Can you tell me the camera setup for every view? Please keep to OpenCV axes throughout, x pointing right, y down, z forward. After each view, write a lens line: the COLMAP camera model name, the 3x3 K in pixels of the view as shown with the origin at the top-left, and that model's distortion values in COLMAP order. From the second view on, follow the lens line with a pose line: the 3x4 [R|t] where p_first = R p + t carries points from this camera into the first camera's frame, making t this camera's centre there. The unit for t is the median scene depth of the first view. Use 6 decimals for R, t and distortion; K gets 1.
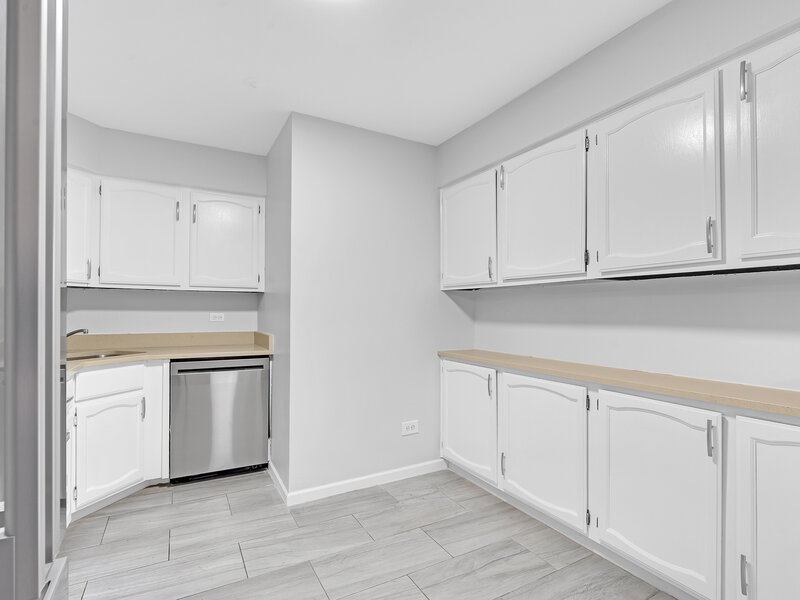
lens RADIAL K [[400.8, 0, 400.0], [0, 400.8, 300.0], [0, 0, 1]] dist [-0.002743, -0.000087]
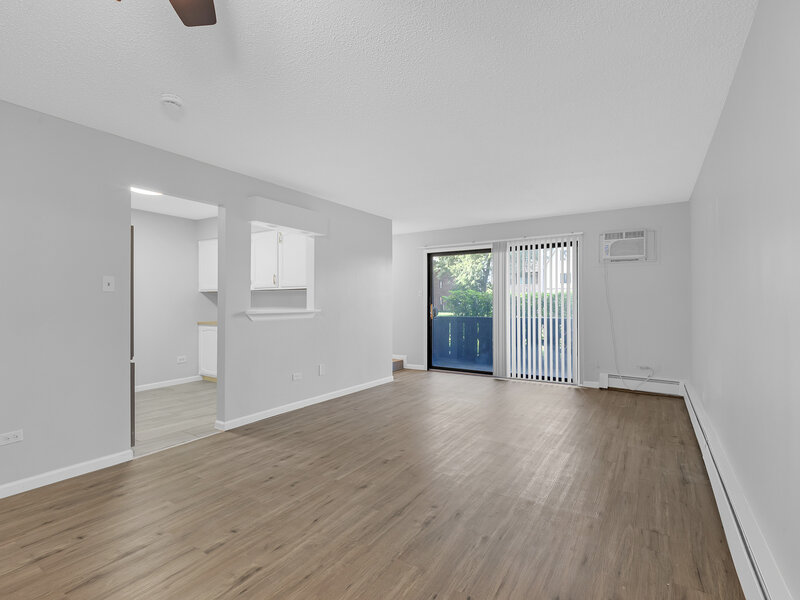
lens RADIAL K [[400.8, 0, 400.0], [0, 400.8, 300.0], [0, 0, 1]] dist [-0.002743, -0.000087]
pose [[0.879691, -0.002774, 0.475537, 0.037464], [-0.004867, 0.999878, 0.014837, -0.021982], [-0.475520, -0.015366, 0.879571, -1.445884]]
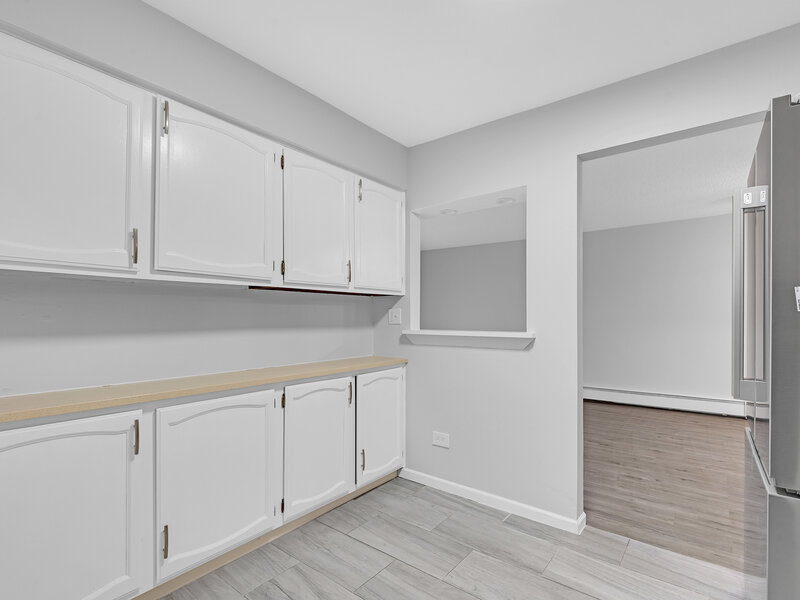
lens RADIAL K [[393.0, 0, 400.4], [0, 393.0, 313.0], [0, 0, 1]] dist [-0.010054, -0.000281]
pose [[-0.387758, 0.006760, 0.921736, -0.492997], [-0.022980, 0.999591, -0.016998, 0.021512], [-0.921475, -0.027773, -0.387444, 0.871673]]
